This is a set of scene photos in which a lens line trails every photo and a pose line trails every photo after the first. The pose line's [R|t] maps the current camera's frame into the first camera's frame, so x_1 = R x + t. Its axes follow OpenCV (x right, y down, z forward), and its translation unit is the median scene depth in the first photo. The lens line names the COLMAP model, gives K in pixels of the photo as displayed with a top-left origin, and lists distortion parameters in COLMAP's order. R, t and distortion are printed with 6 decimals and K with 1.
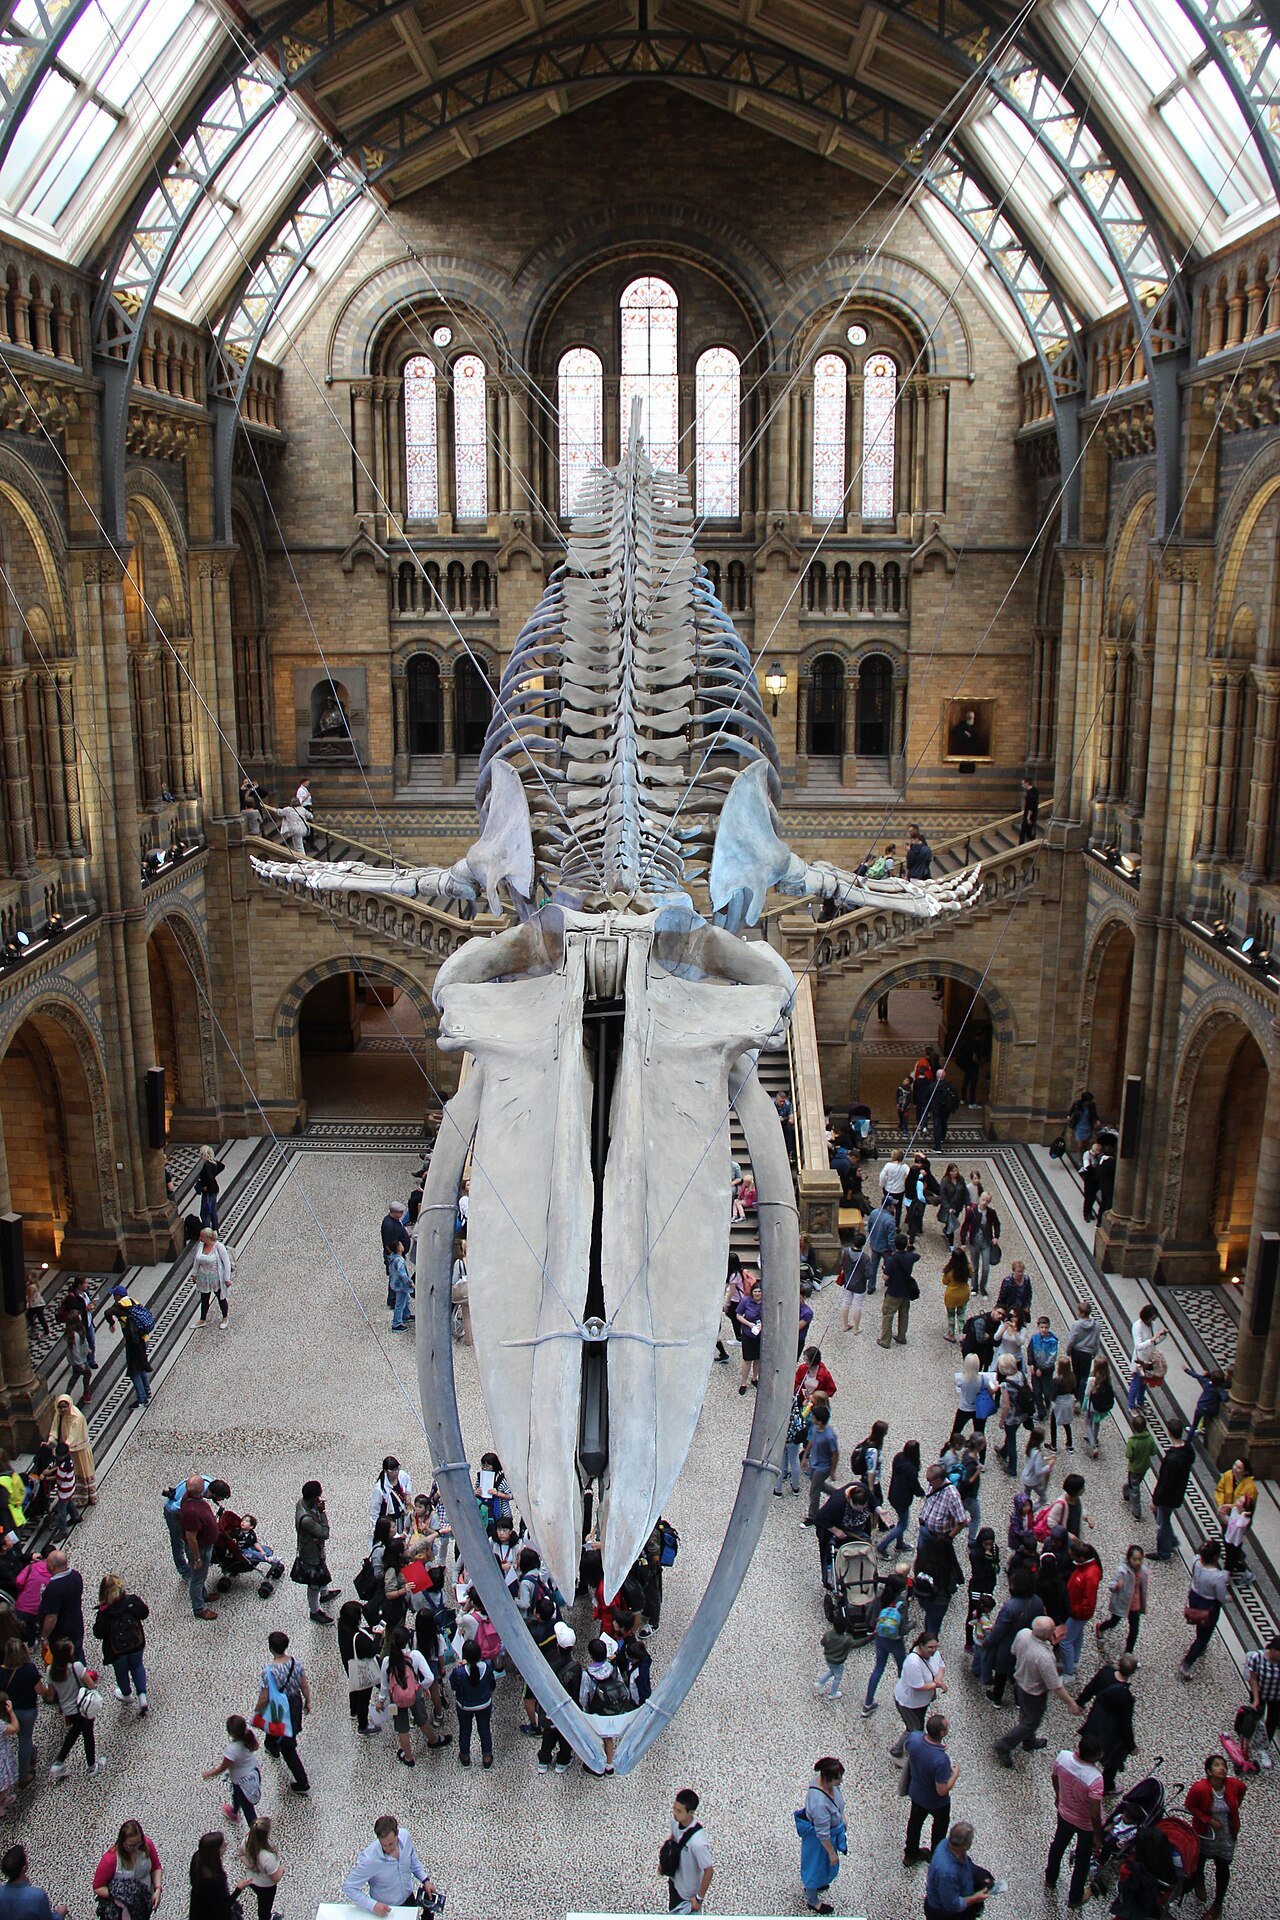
lens RADIAL K [[1547.4, 0, 628.9], [0, 1547.4, 953.1], [0, 0, 1]] dist [-0.134307, -0.001306]
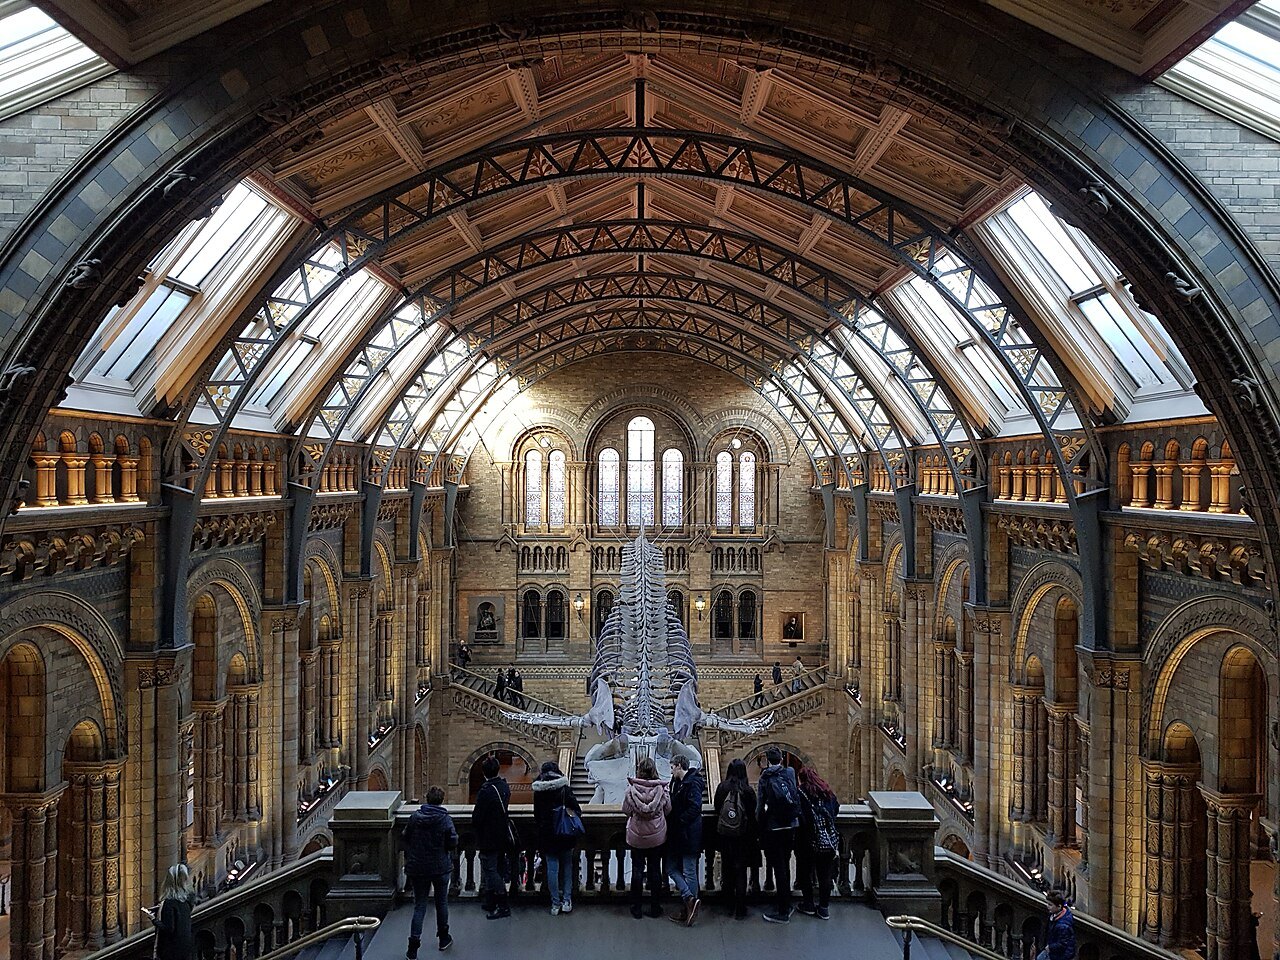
lens RADIAL K [[993.3, 0, 661.2], [0, 993.3, 484.7], [0, 0, 1]] dist [0.107457, -0.004723]
pose [[0.998765, 0.008668, 0.048914, -0.027833], [0.002976, 0.972454, -0.233077, -0.017799], [-0.049586, 0.232935, 0.971227, -0.384620]]
